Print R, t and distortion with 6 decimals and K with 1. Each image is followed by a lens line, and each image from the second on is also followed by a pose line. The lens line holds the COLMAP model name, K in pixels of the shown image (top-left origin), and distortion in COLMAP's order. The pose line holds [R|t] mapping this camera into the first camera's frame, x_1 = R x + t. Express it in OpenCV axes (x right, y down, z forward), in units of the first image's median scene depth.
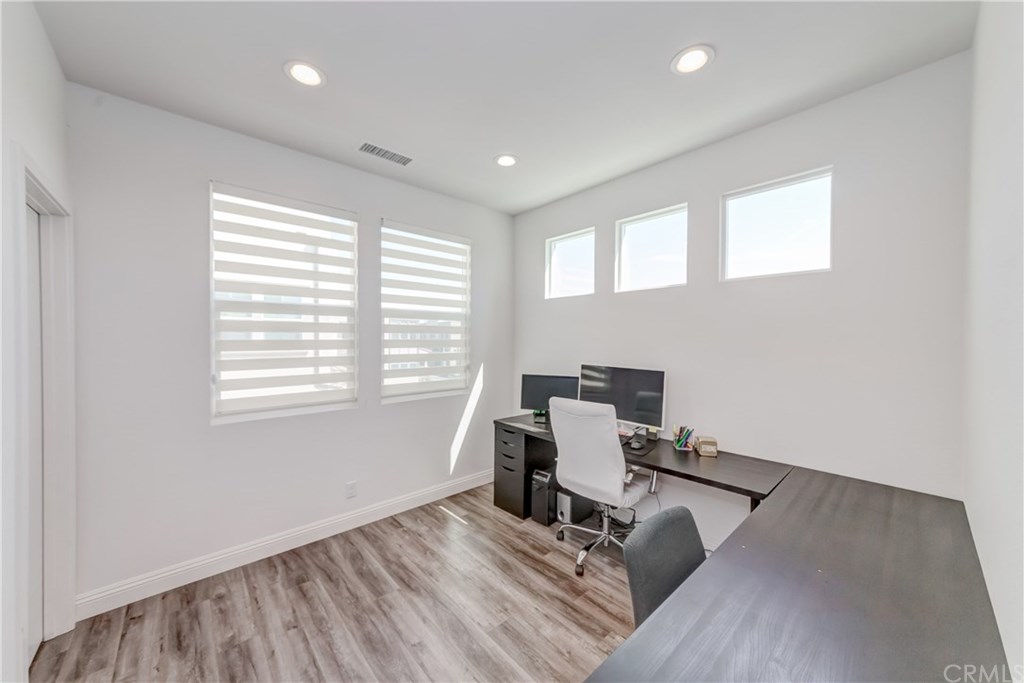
lens RADIAL K [[369.5, 0, 512.0], [0, 369.5, 341.5], [0, 0, 1]] dist [0.014845, 0.000012]
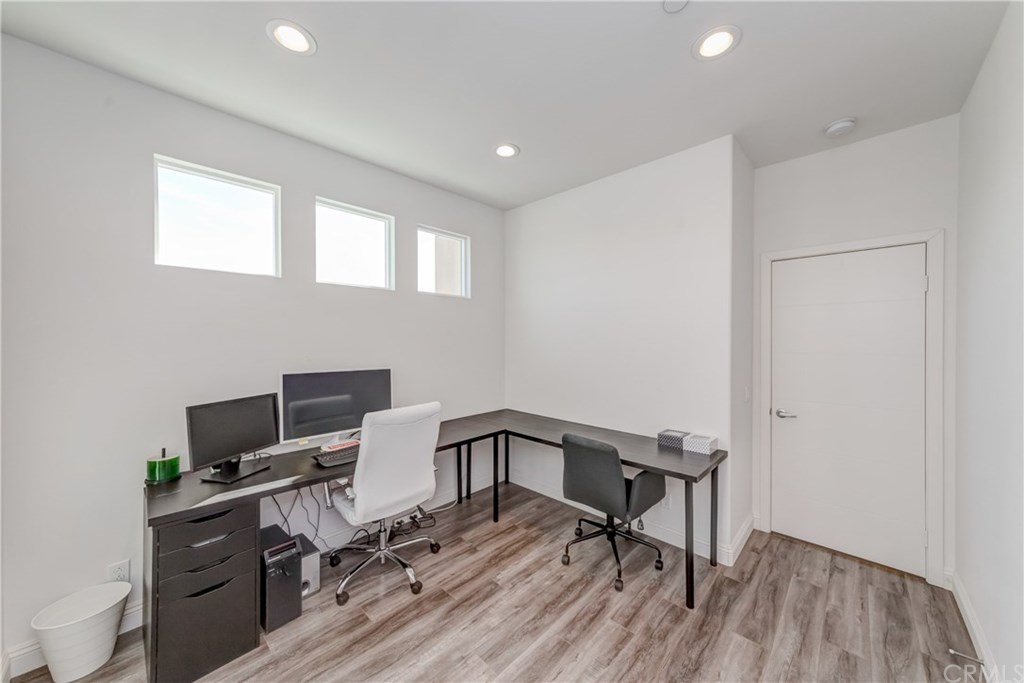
lens RADIAL K [[369.5, 0, 512.0], [0, 369.5, 341.5], [0, 0, 1]] dist [0.014845, 0.000012]
pose [[-0.055165, -0.019852, 0.998280, -0.814620], [0.012502, 0.999710, 0.020572, -0.013754], [-0.998399, 0.013616, -0.054901, 0.880520]]
